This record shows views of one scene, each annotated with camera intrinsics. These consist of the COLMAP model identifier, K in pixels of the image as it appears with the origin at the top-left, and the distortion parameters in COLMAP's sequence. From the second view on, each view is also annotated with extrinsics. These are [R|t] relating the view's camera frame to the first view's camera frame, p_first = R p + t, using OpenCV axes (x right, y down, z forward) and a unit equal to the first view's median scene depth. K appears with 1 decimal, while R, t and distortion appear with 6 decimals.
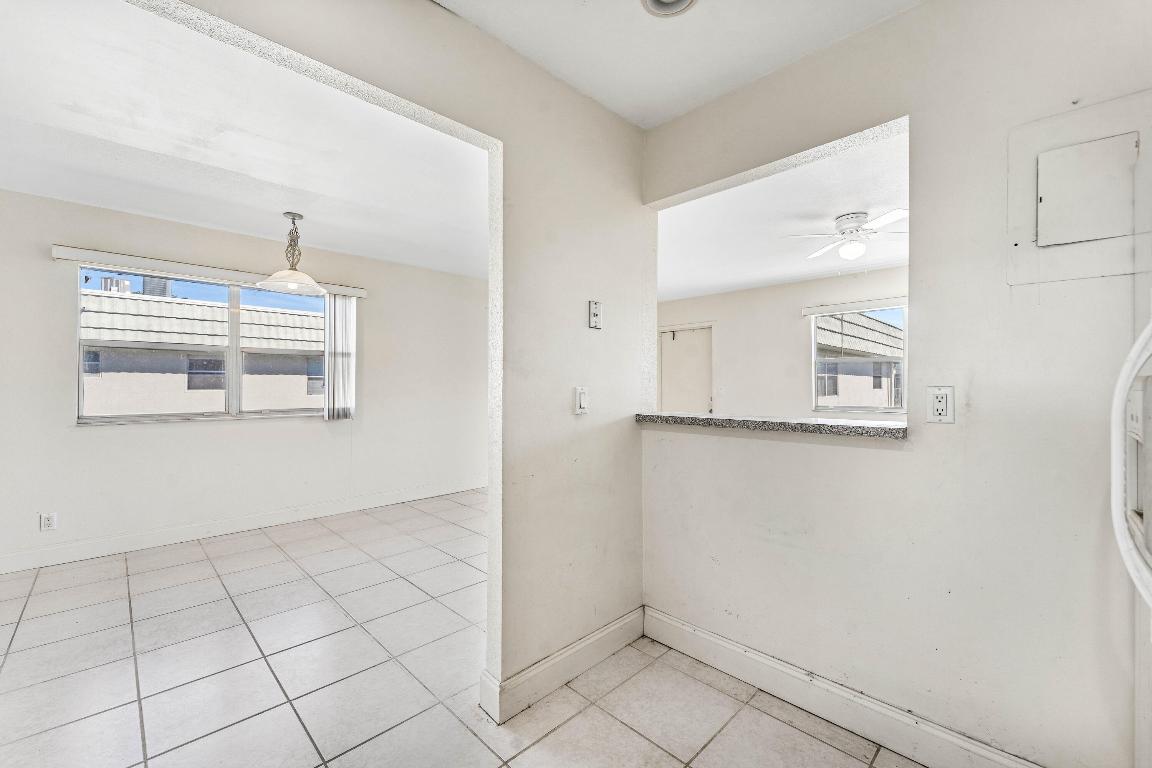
lens RADIAL K [[469.0, 0, 574.6], [0, 469.0, 384.5], [0, 0, 1]] dist [-0.005834, -0.001656]
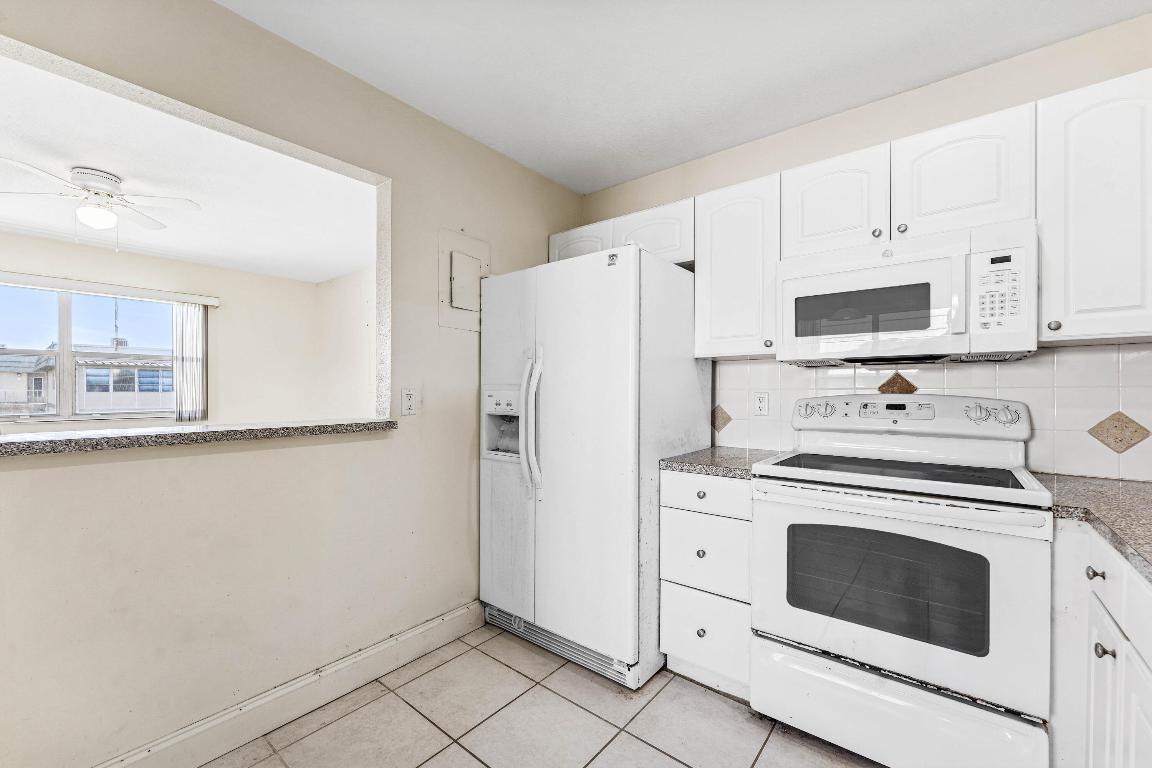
lens RADIAL K [[469.0, 0, 572.1], [0, 469.0, 394.0], [0, 0, 1]] dist [-0.005834, -0.001656]
pose [[-0.116970, -0.009376, 0.993091, -0.620855], [-0.006766, 0.999940, 0.008643, 0.003481], [-0.993112, -0.005708, -0.117027, 0.624754]]
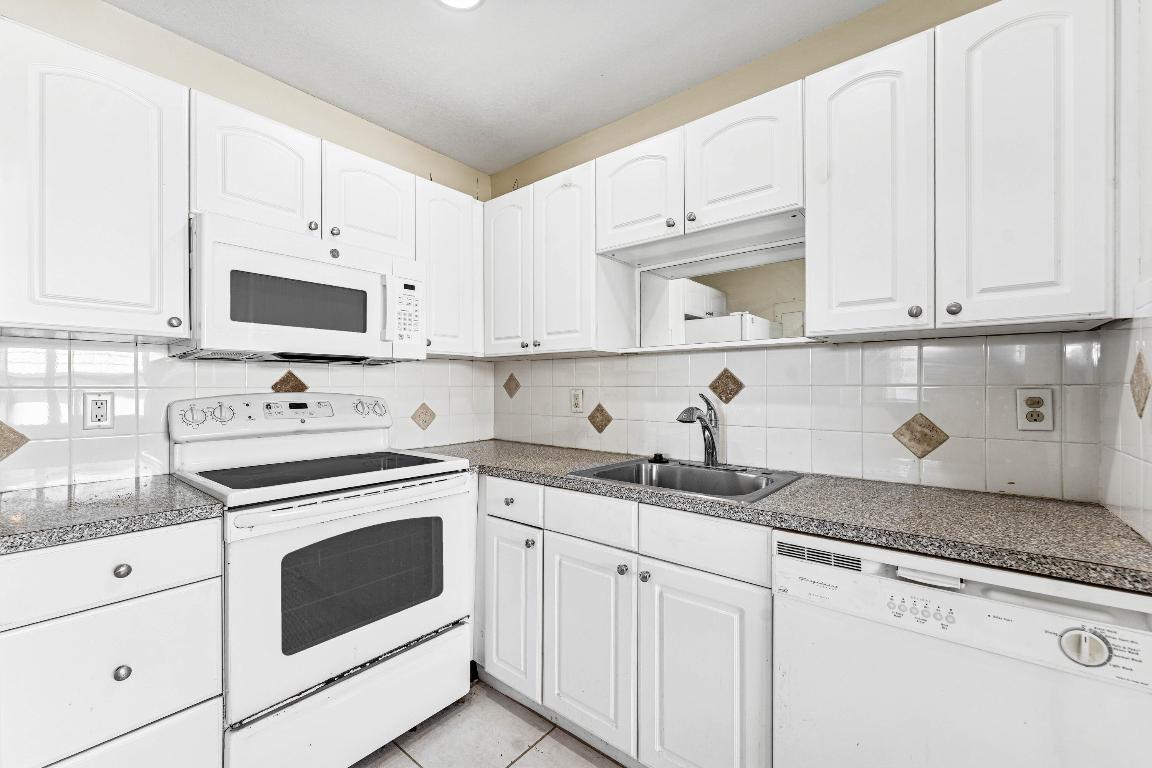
lens RADIAL K [[469.0, 0, 578.0], [0, 469.0, 388.1], [0, 0, 1]] dist [-0.005834, -0.001656]
pose [[-0.992093, -0.001765, -0.125489, -0.080638], [-0.001017, 0.999981, -0.006025, 0.003323], [0.125497, -0.005850, -0.992077, 0.907185]]
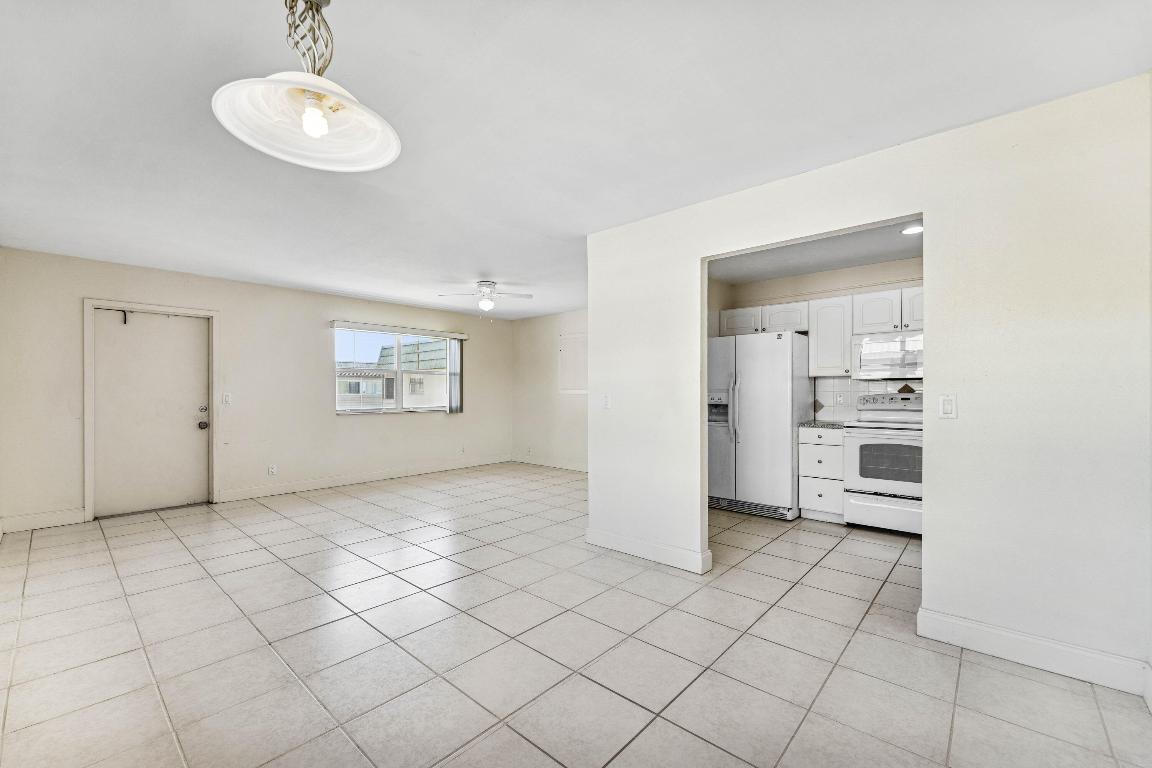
lens RADIAL K [[469.0, 0, 567.9], [0, 469.0, 394.9], [0, 0, 1]] dist [-0.005834, -0.001656]
pose [[-0.067376, -0.004154, 0.997719, -2.106243], [-0.004338, 0.999983, 0.003870, 0.014346], [-0.997718, -0.004067, -0.067393, 1.800632]]
